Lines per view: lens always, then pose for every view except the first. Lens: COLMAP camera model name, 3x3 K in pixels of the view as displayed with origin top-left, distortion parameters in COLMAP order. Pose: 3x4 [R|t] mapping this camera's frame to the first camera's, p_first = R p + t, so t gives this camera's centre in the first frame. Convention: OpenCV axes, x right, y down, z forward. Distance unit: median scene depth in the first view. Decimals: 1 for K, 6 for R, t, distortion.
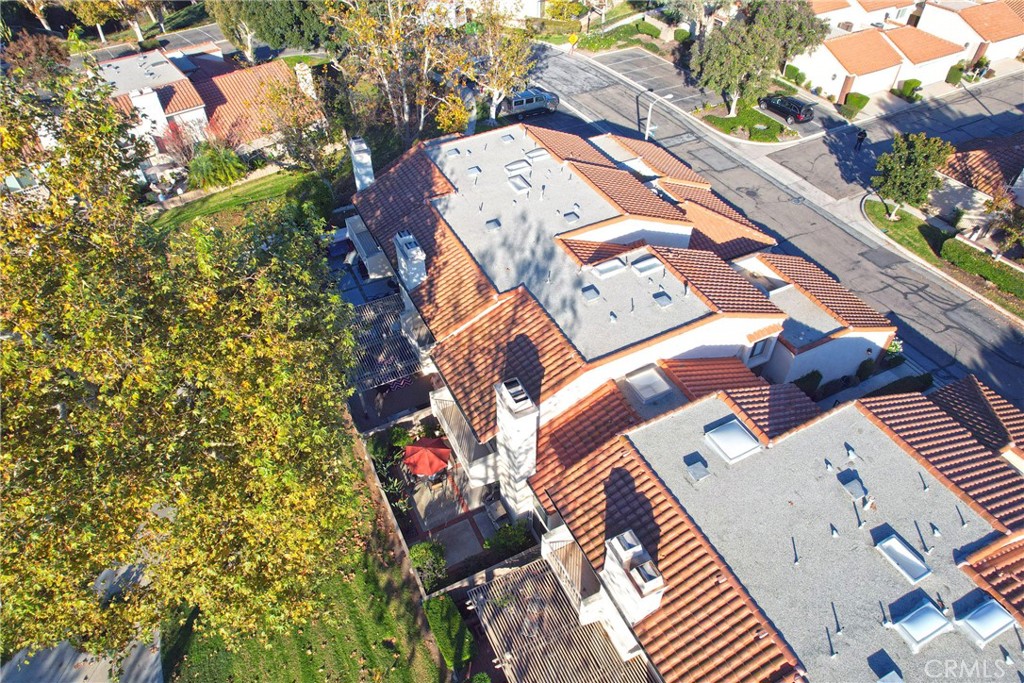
lens RADIAL K [[654.2, 0, 513.1], [0, 654.2, 339.0], [0, 0, 1]] dist [-0.072968, 0.064383]
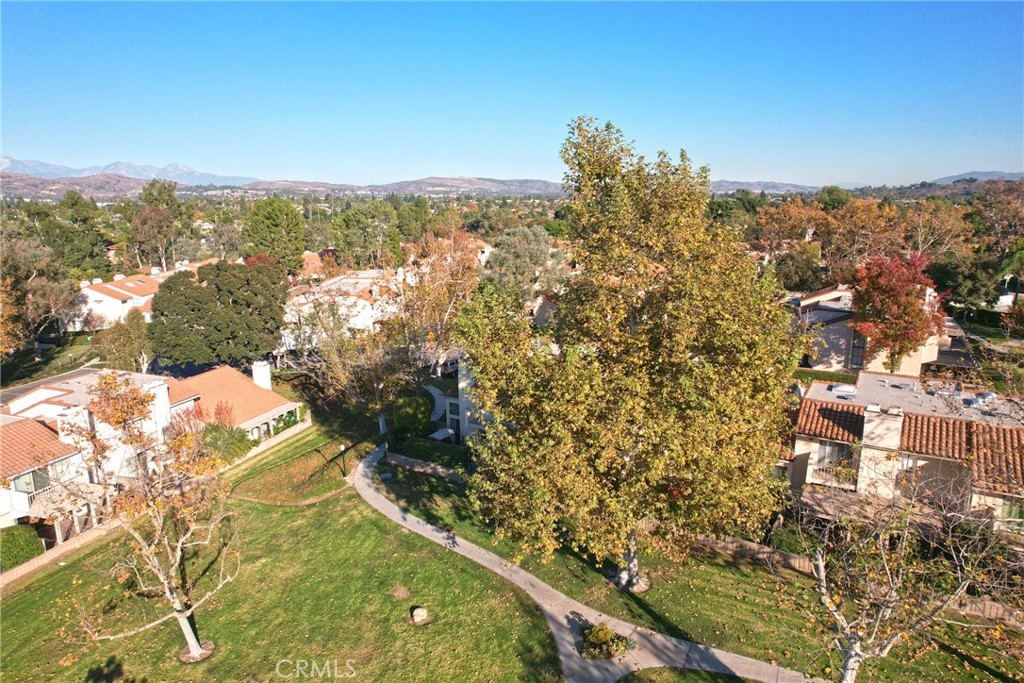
lens RADIAL K [[654.2, 0, 514.3], [0, 654.2, 337.8], [0, 0, 1]] dist [-0.072968, 0.064383]
pose [[0.839567, -0.107243, 0.532566, -0.664005], [0.370780, 0.829609, -0.417459, 0.210299], [-0.397052, 0.547949, 0.736275, -0.038988]]
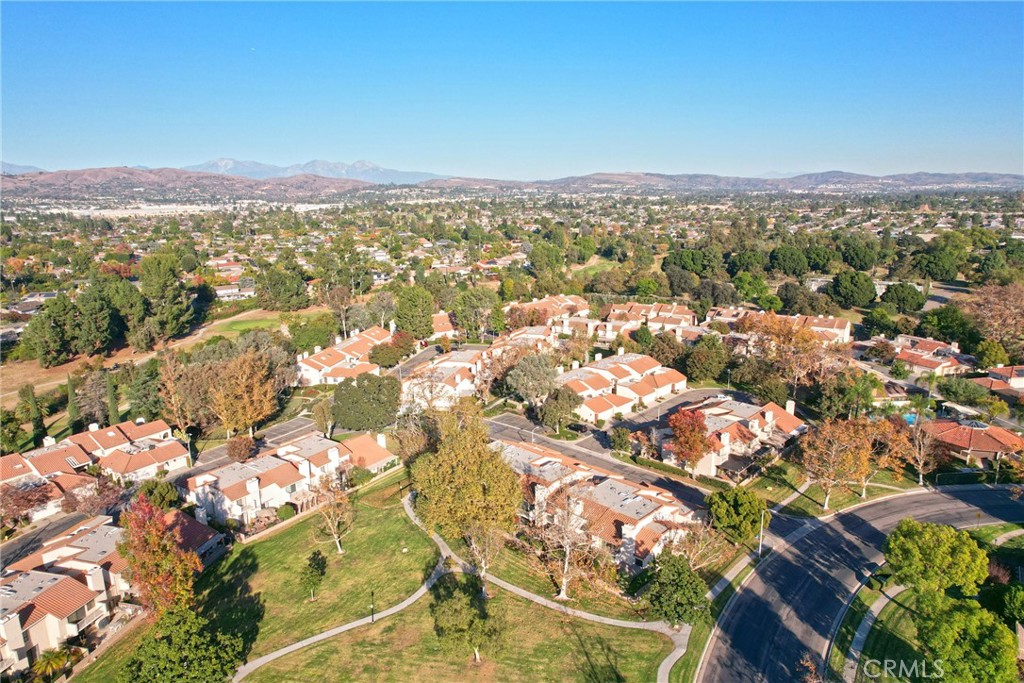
lens RADIAL K [[654.2, 0, 515.8], [0, 654.2, 341.2], [0, 0, 1]] dist [-0.072968, 0.064383]
pose [[0.947273, -0.069888, 0.312712, -0.694492], [0.220270, 0.850798, -0.477099, 0.624209], [-0.232711, 0.520824, 0.821333, -1.471764]]
